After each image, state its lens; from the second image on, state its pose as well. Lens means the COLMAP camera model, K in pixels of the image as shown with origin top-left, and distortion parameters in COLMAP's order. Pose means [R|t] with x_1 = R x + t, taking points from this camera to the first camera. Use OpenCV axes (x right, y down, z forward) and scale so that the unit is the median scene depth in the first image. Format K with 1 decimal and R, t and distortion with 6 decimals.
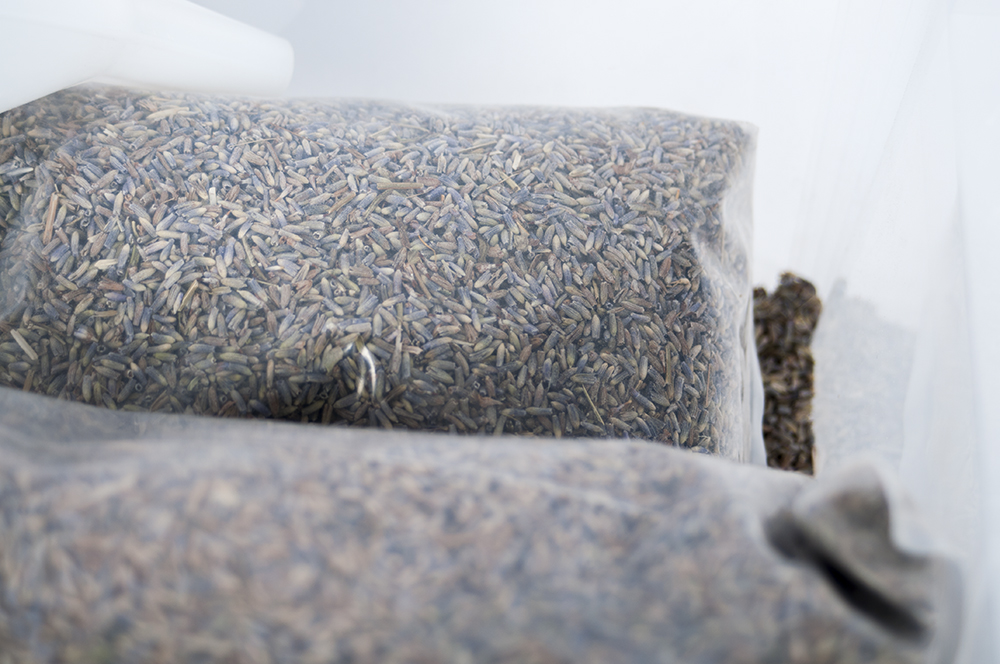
lens RADIAL K [[2208.4, 0, 499.4], [0, 2208.4, 332.7], [0, 0, 1]] dist [-0.037115, 0.000000]
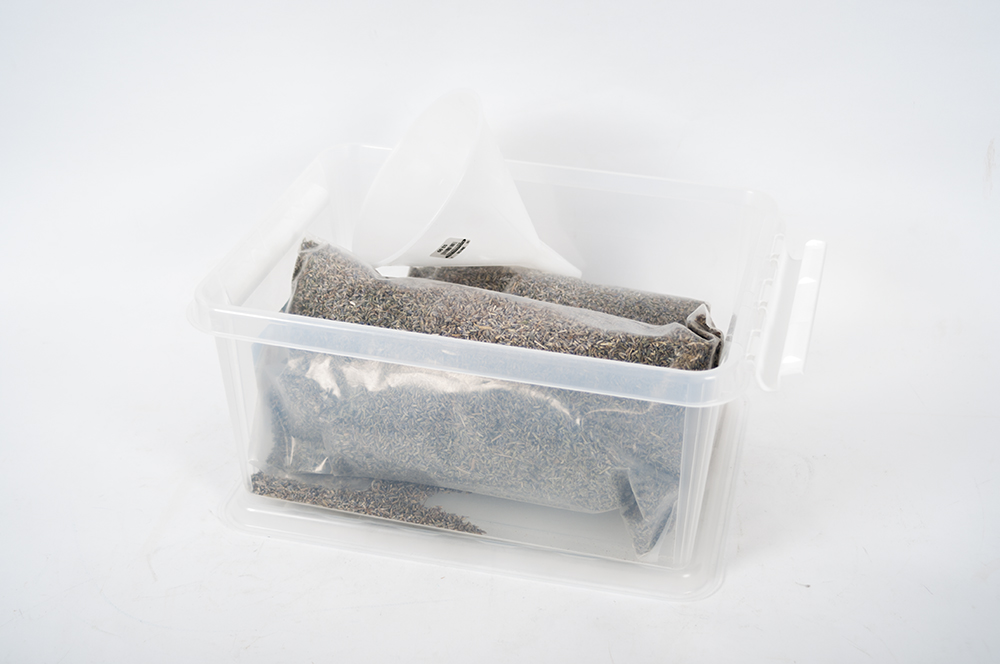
lens RADIAL K [[1562.3, 0, 497.6], [0, 1562.3, 331.6], [0, 0, 1]] dist [-0.217388, 0.000000]
pose [[0.981370, 0.107576, -0.159184, 0.200304], [-0.157746, 0.924135, -0.347981, 0.937027], [0.109673, 0.366609, 0.923888, -1.422352]]
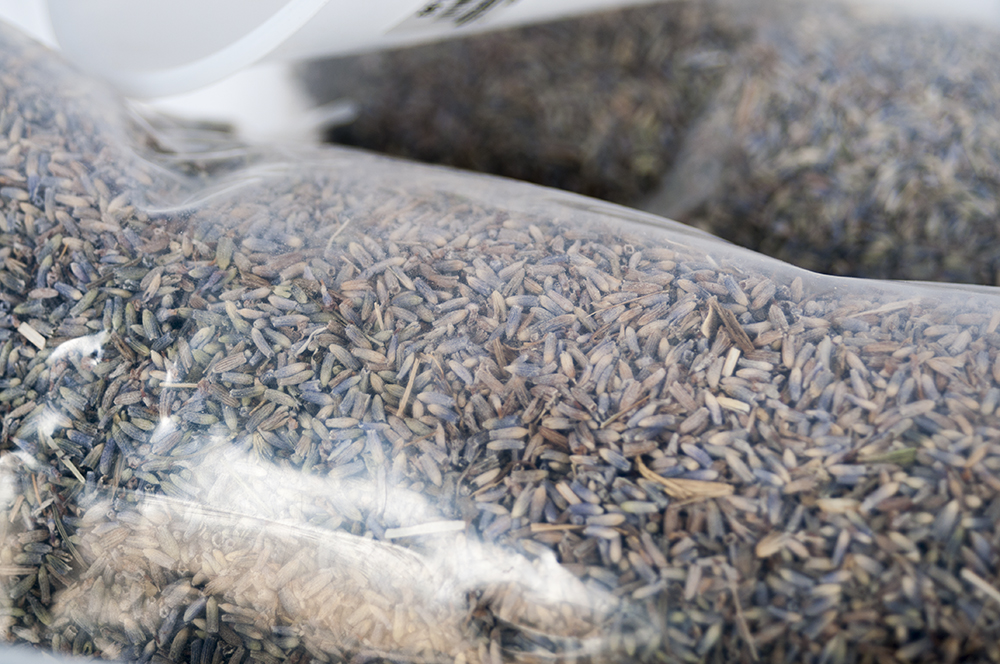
lens RADIAL K [[2872.7, 0, 502.7], [0, 2872.7, 331.8], [0, 0, 1]] dist [0.019880, 0.000000]
pose [[0.987800, 0.088490, -0.128142, -0.142632], [-0.105644, 0.985344, -0.133927, 0.196365], [0.114413, 0.145831, 0.982671, -0.118521]]
